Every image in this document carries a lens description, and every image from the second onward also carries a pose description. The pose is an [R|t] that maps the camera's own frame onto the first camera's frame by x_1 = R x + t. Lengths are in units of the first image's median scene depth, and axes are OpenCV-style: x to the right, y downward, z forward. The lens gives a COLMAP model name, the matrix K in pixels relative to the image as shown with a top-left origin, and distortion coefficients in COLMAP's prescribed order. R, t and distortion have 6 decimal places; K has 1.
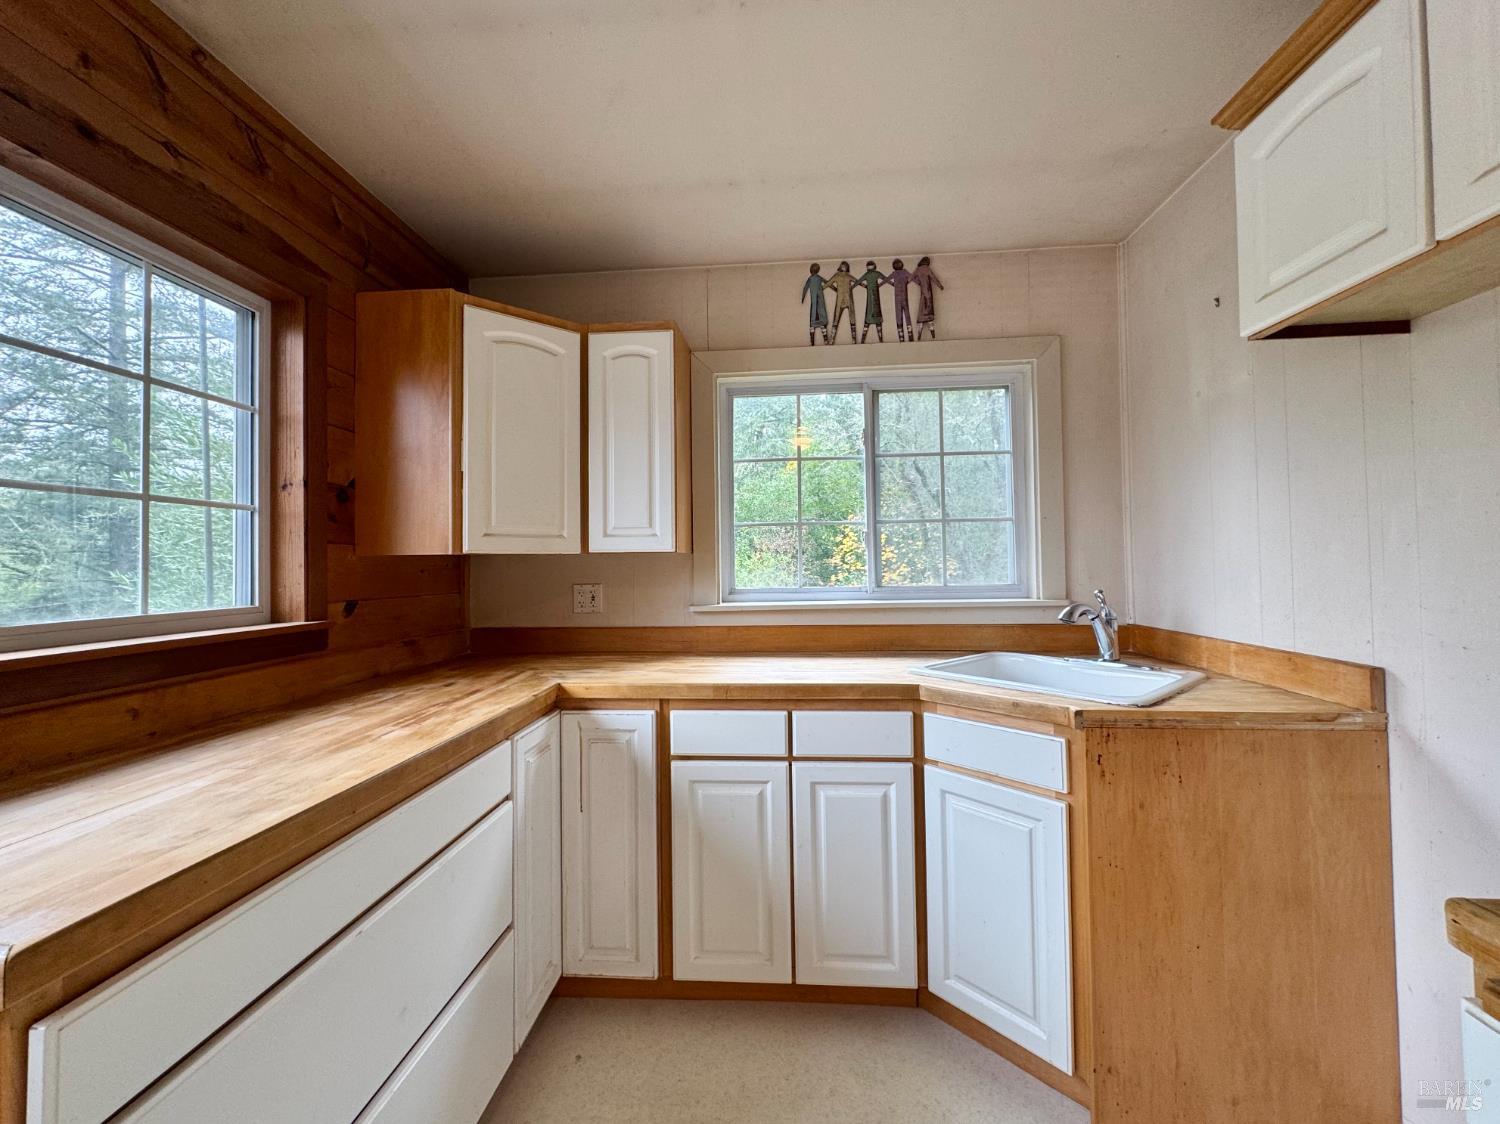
lens RADIAL K [[606.0, 0, 747.1], [0, 606.0, 550.3], [0, 0, 1]] dist [-0.000516, -0.000136]
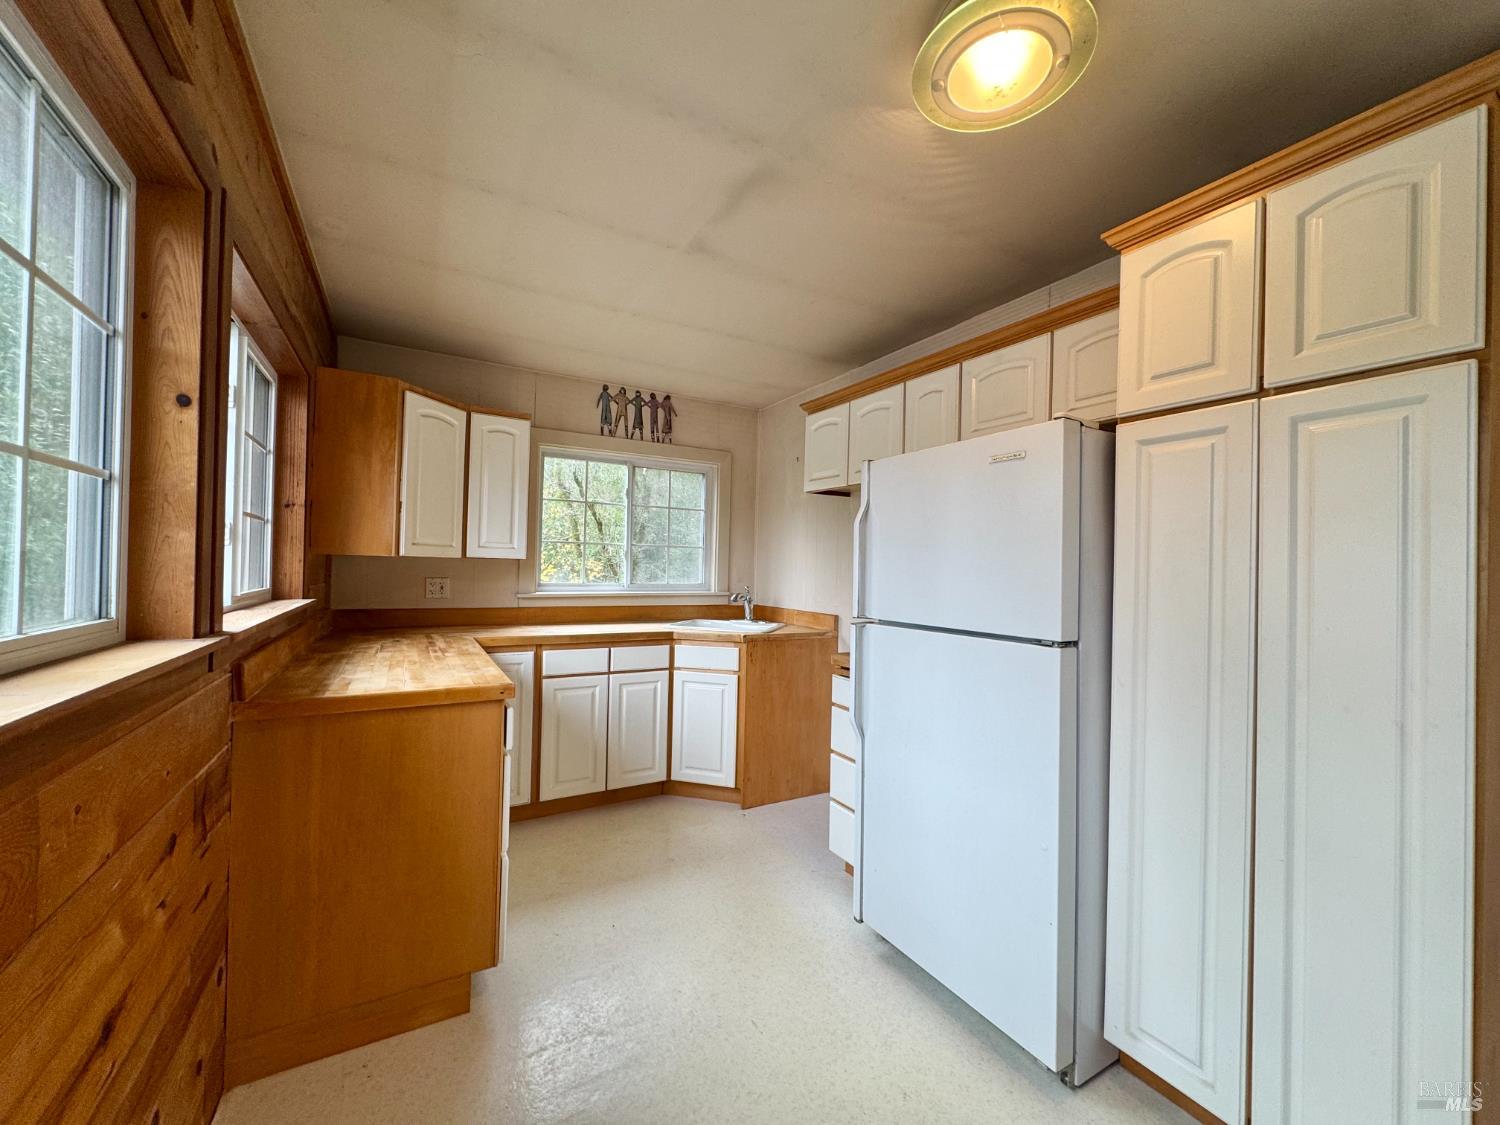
lens RADIAL K [[606.0, 0, 750.6], [0, 606.0, 564.3], [0, 0, 1]] dist [-0.000516, -0.000136]
pose [[0.825461, 0.037102, 0.563238, -0.592735], [-0.048848, 0.998789, 0.005796, -0.024851], [-0.562341, -0.032298, 0.826274, -0.738217]]
